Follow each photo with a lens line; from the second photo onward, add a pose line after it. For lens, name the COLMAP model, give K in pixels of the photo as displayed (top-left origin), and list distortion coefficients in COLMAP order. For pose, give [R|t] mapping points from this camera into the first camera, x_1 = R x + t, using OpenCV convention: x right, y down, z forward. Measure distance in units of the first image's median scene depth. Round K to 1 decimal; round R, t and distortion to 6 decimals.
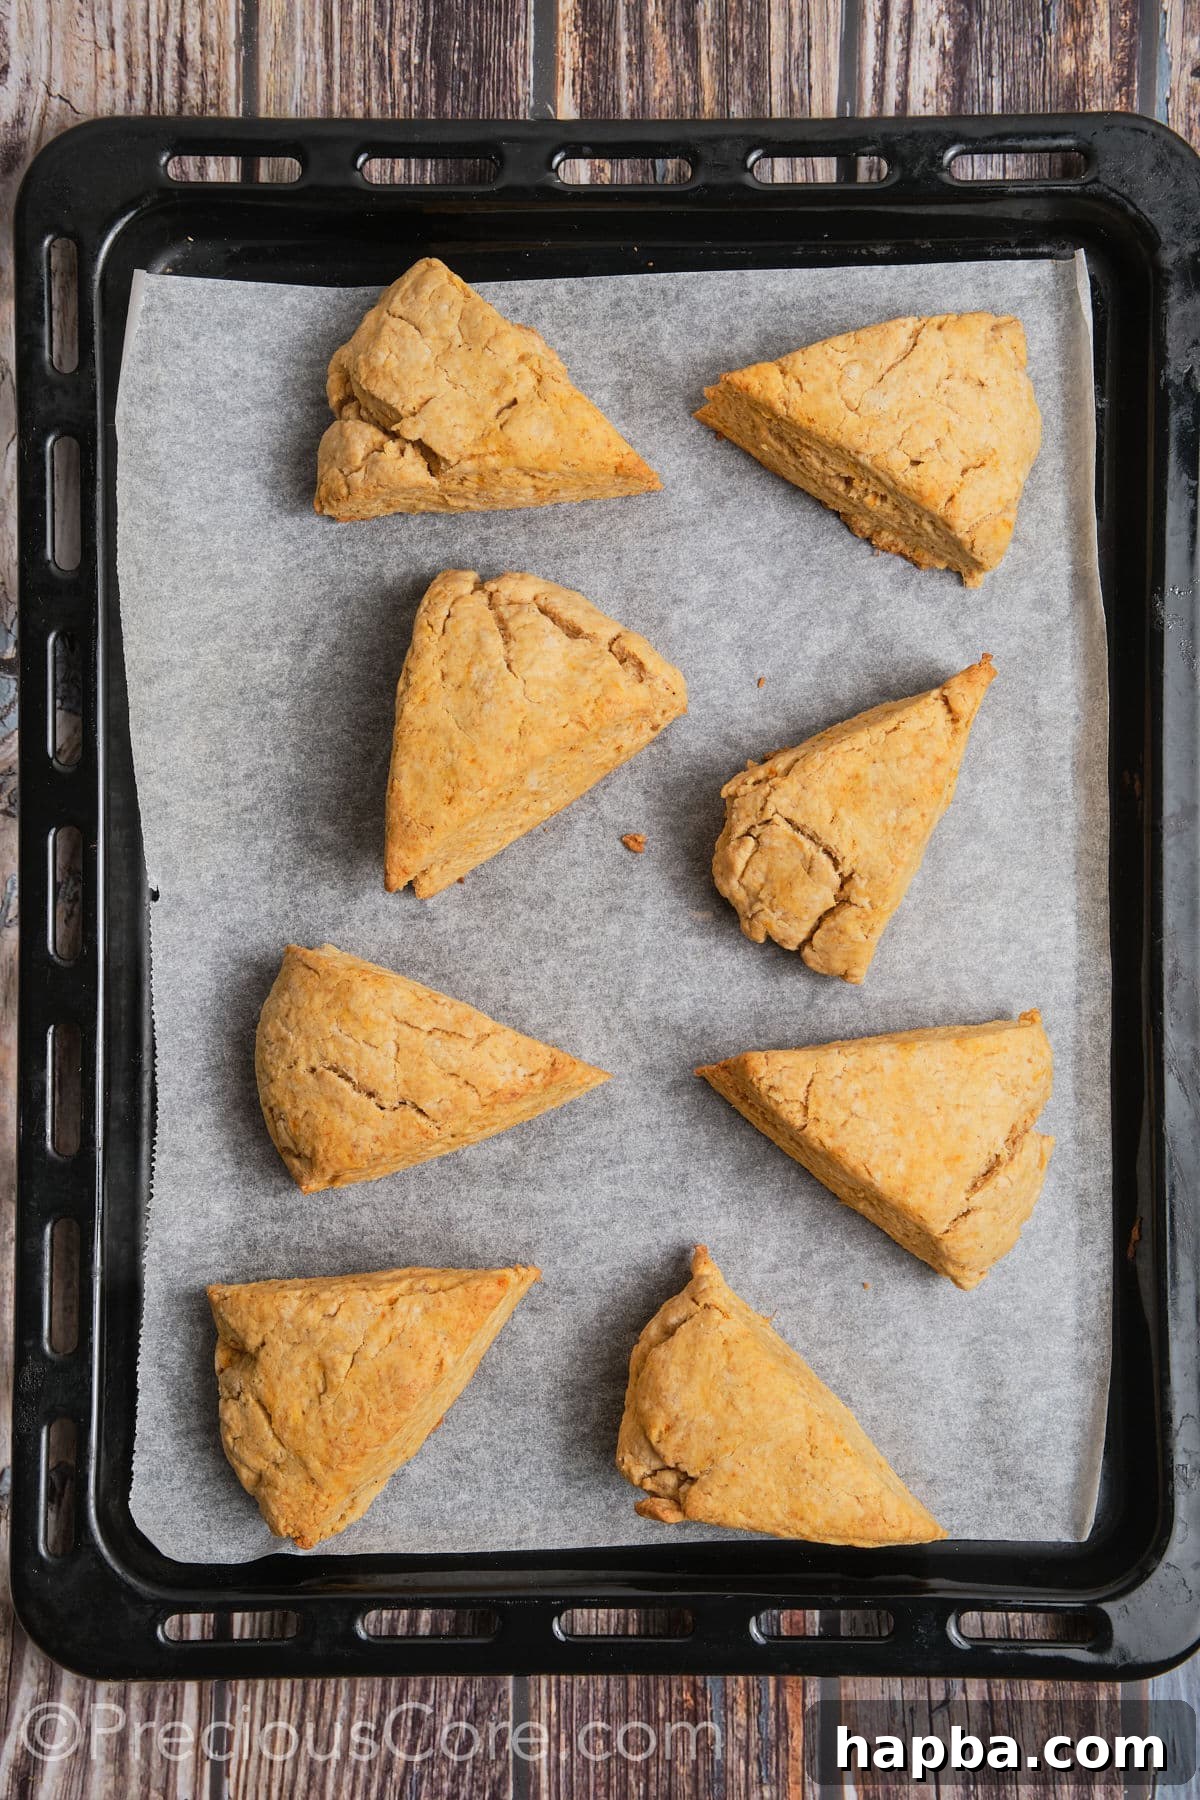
lens RADIAL K [[1674.0, 0, 600.0], [0, 1674.0, 900.0], [0, 0, 1]] dist [0.065801, -0.002798]
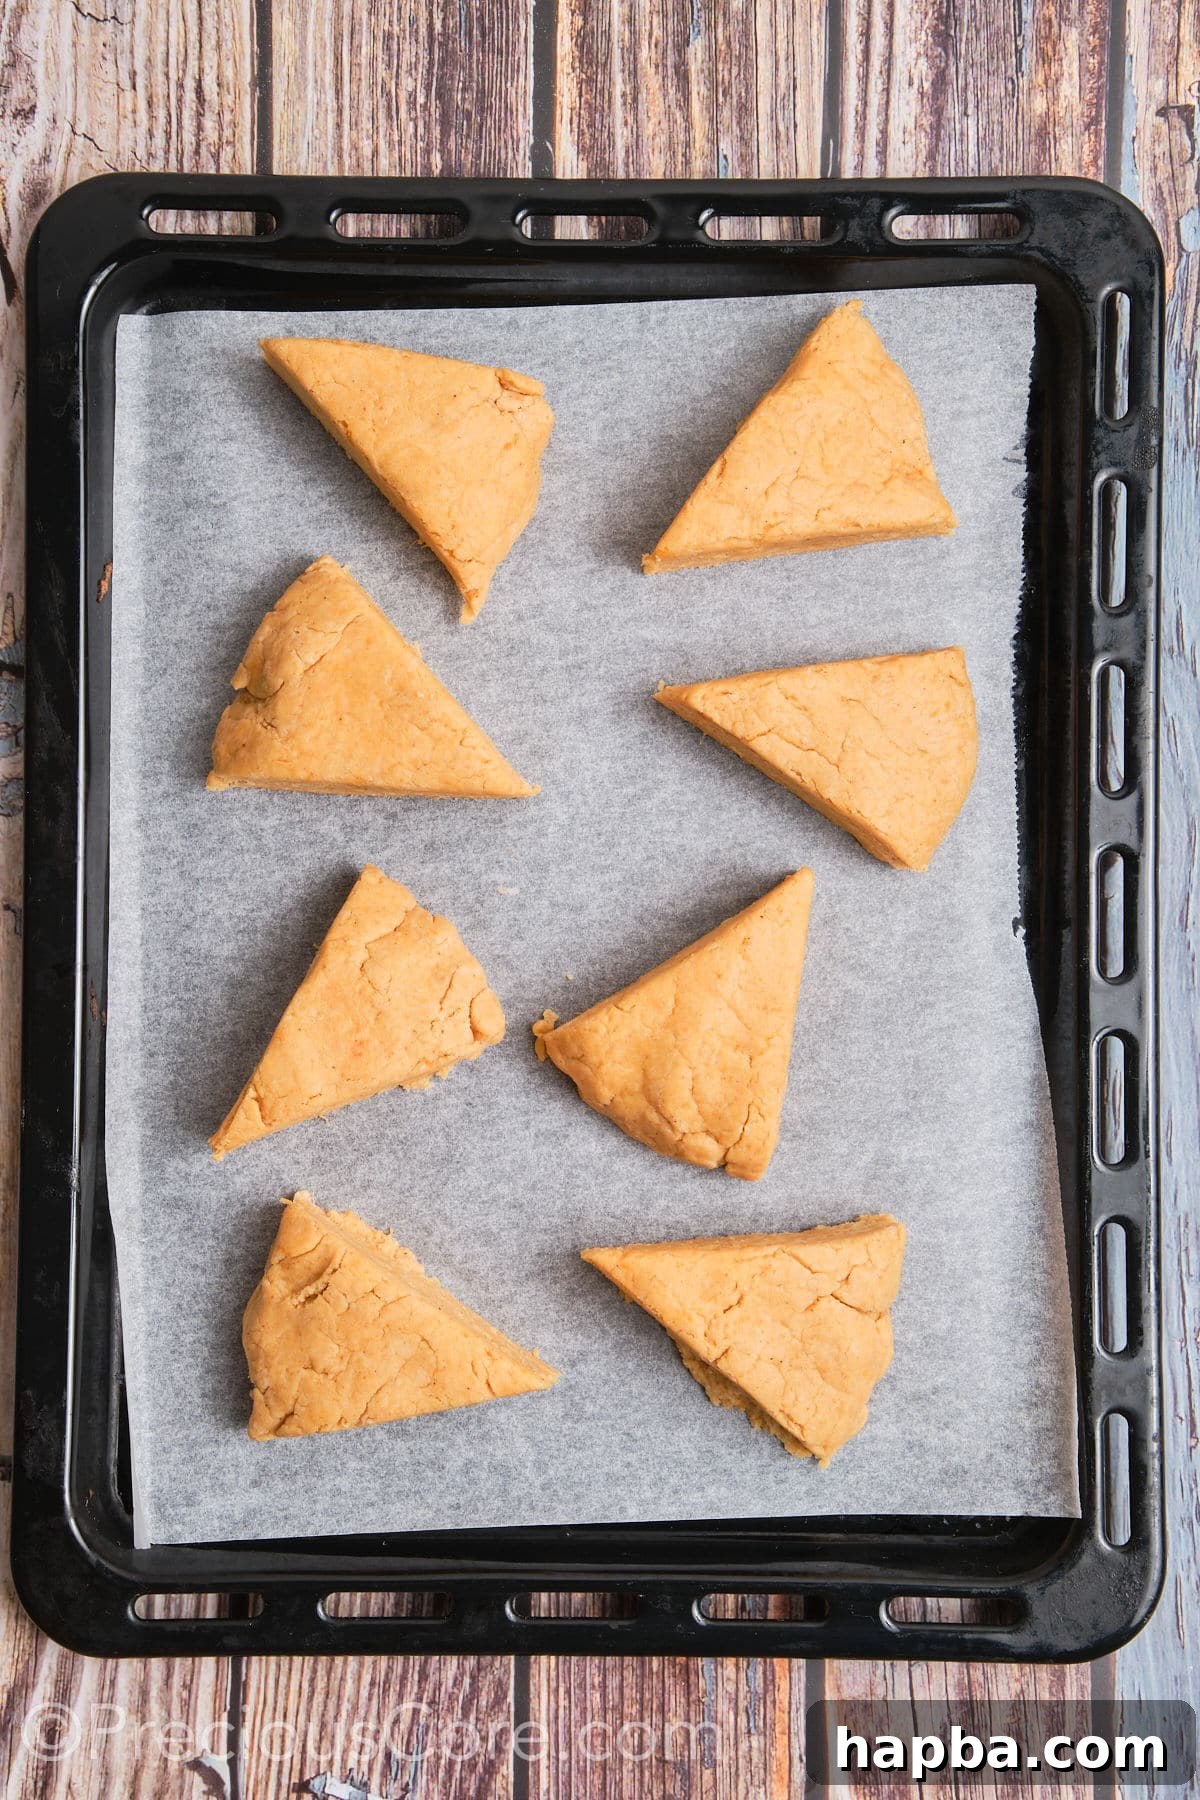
lens RADIAL K [[2423.1, 0, 600.0], [0, 2423.1, 900.0], [0, 0, 1]] dist [0.128733, 0.035517]
pose [[0.999971, -0.000444, -0.007612, 0.013765], [0.000420, 0.999995, -0.003188, 0.006961], [0.007613, 0.003184, 0.999966, -0.522182]]
